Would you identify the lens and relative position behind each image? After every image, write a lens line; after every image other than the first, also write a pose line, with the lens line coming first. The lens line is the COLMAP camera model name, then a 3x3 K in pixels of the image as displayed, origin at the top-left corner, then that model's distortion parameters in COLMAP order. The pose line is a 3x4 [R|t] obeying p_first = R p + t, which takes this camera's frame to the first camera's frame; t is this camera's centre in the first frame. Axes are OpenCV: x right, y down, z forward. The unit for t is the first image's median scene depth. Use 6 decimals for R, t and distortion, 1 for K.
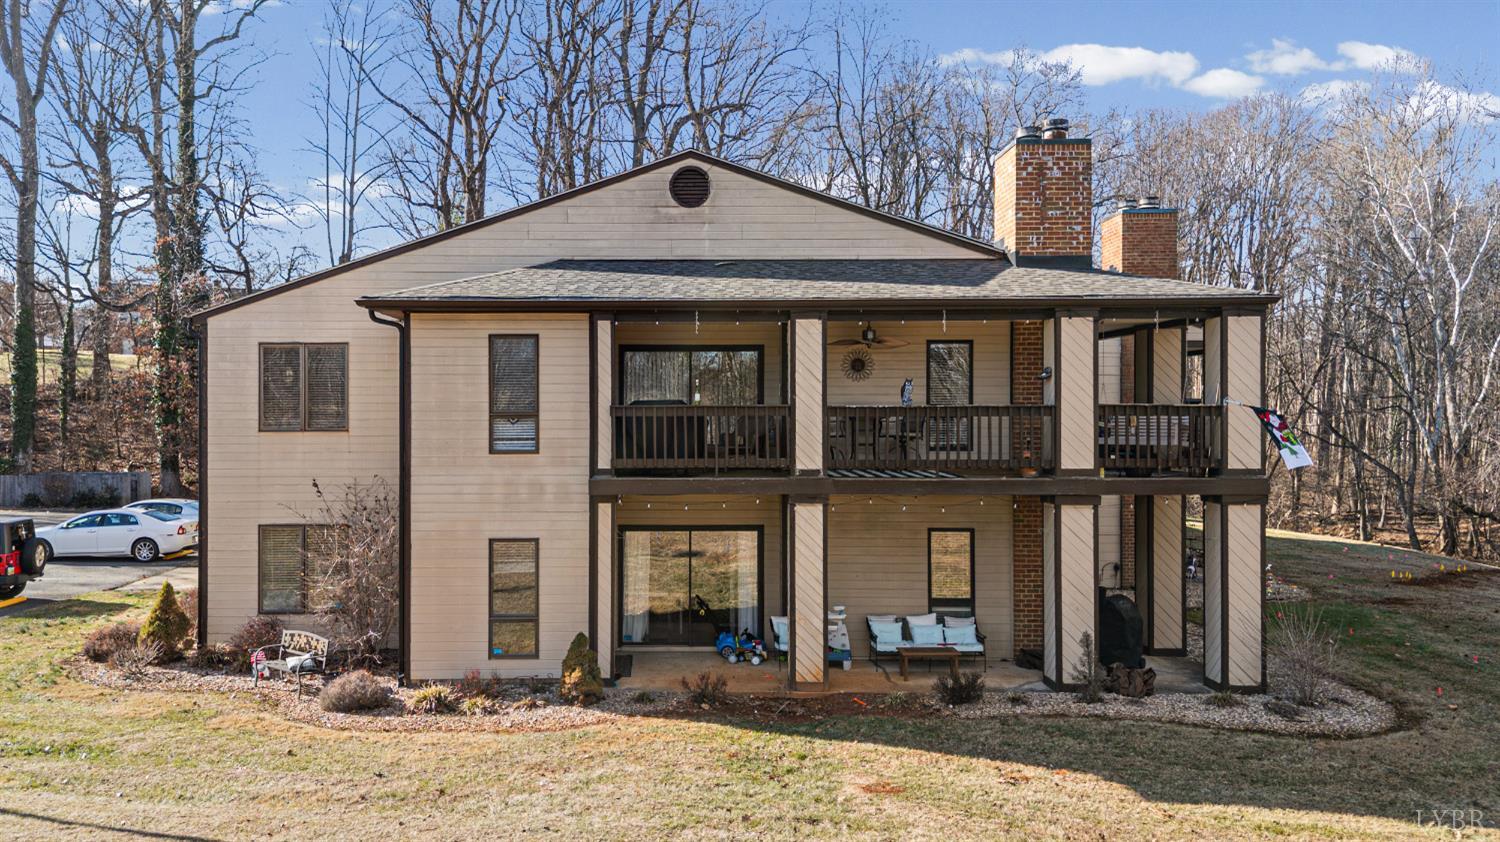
lens RADIAL K [[1082.7, 0, 750.0], [0, 1082.7, 421.0], [0, 0, 1]] dist [0.070013, -0.047448]
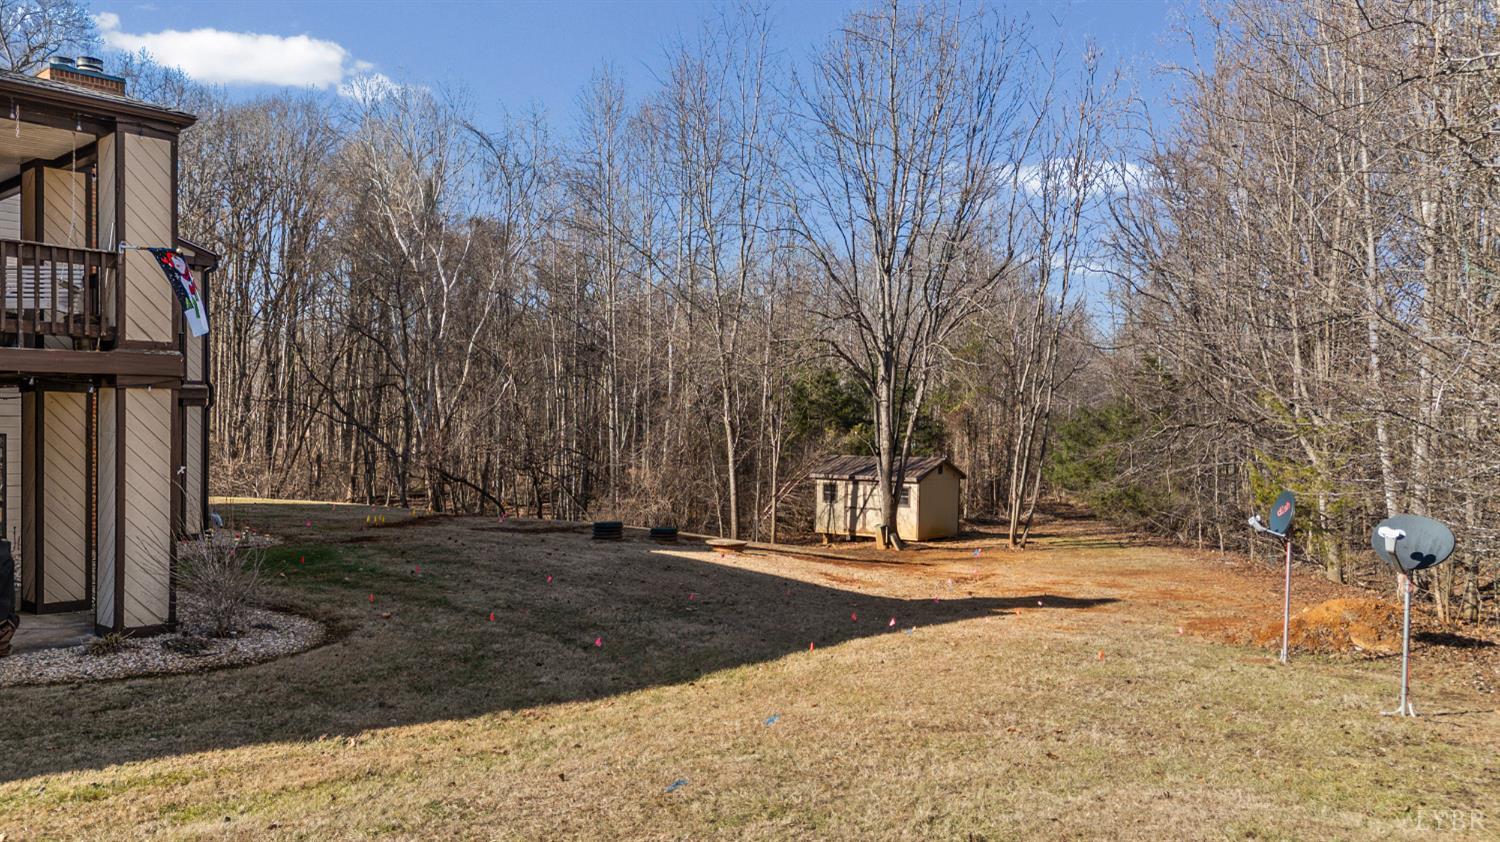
lens RADIAL K [[1082.7, 0, 750.0], [0, 1082.7, 421.0], [0, 0, 1]] dist [0.070013, -0.047448]
pose [[0.666141, 0.012821, 0.745715, 0.159517], [-0.022136, 0.999752, 0.002585, 0.088923], [-0.745497, -0.018229, 0.666260, 0.175263]]
